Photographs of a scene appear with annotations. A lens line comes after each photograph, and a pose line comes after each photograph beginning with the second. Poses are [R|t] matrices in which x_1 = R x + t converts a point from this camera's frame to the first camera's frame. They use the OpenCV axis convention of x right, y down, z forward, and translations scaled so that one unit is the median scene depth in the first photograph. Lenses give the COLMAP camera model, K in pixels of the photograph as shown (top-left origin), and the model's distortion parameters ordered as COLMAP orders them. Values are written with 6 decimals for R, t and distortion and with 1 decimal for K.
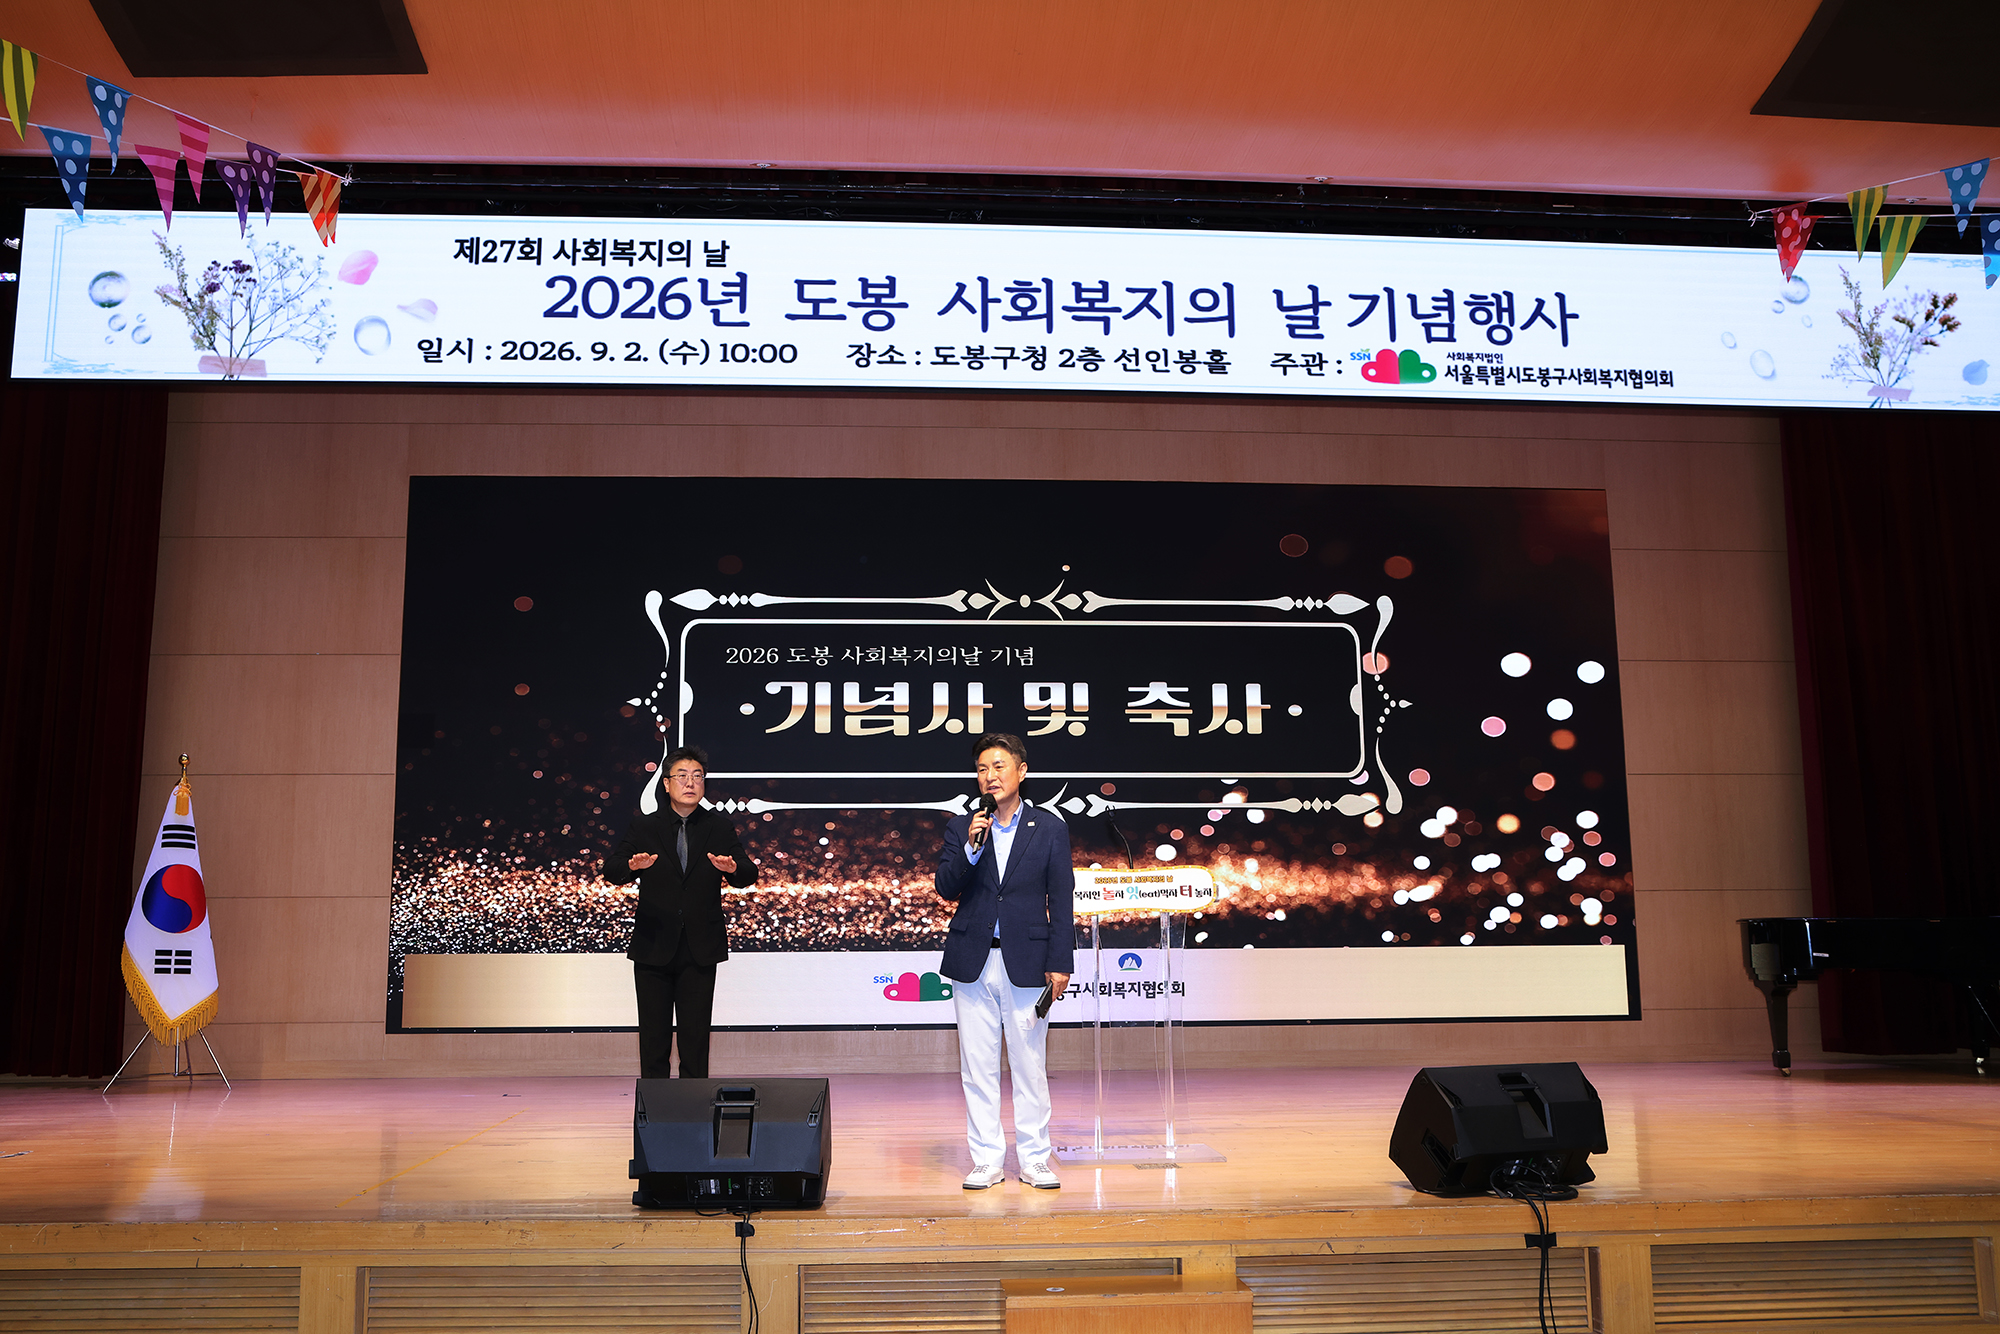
lens RADIAL K [[1587.0, 0, 989.5], [0, 1587.0, 699.4], [0, 0, 1]] dist [-0.082944, -0.004377]
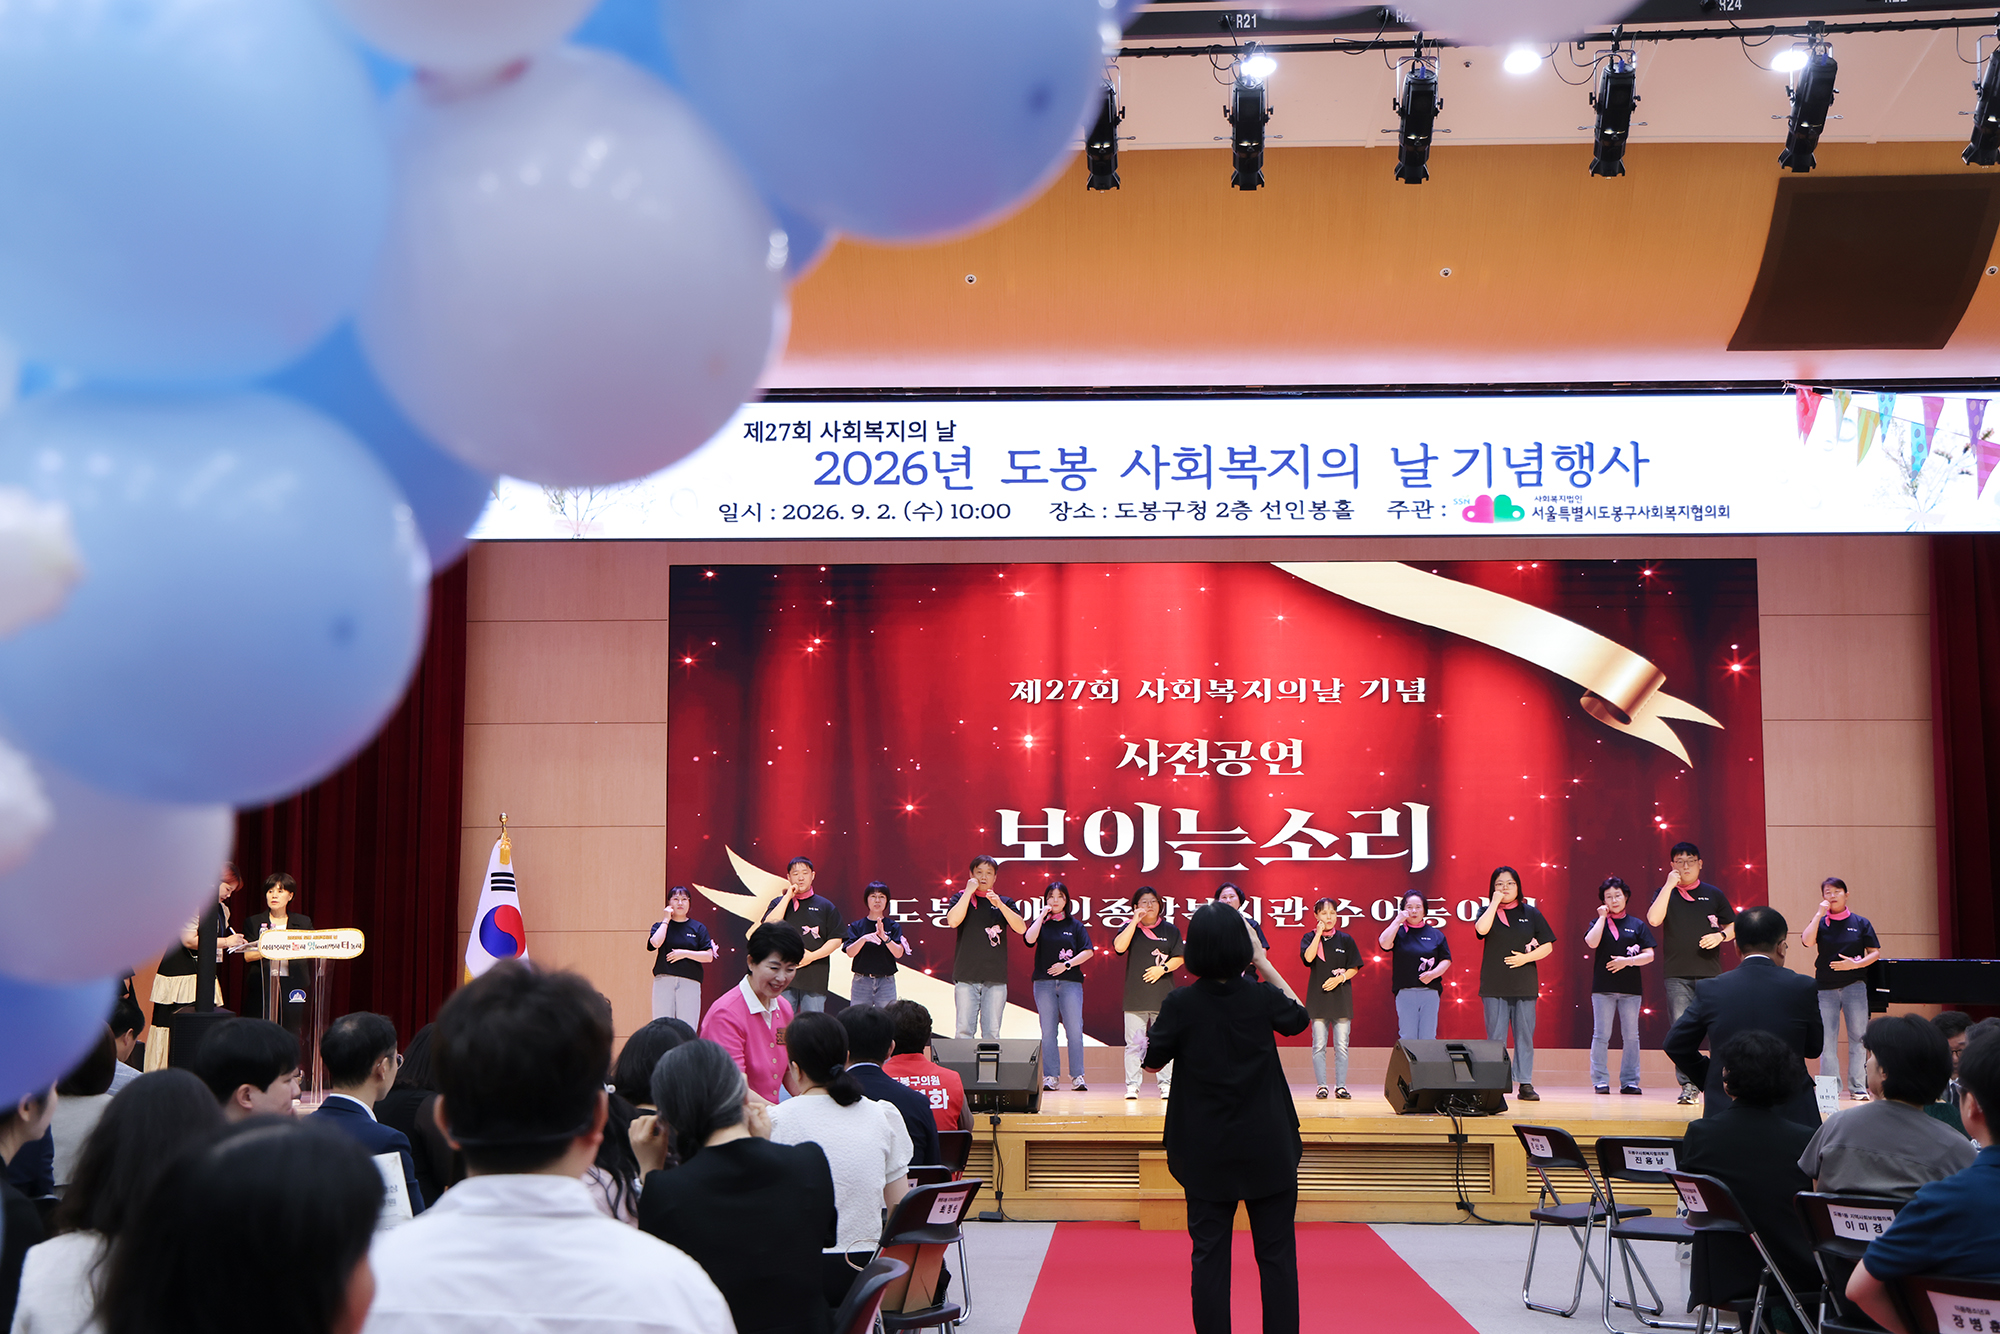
lens RADIAL K [[2741.5, 0, 1016.3], [0, 2741.5, 687.9], [0, 0, 1]] dist [-0.044550, 0.000000]
pose [[0.995049, -0.001199, -0.099376, 0.099315], [0.004766, 0.999353, 0.035661, -0.147551], [0.099269, -0.035958, 0.994411, -1.163717]]
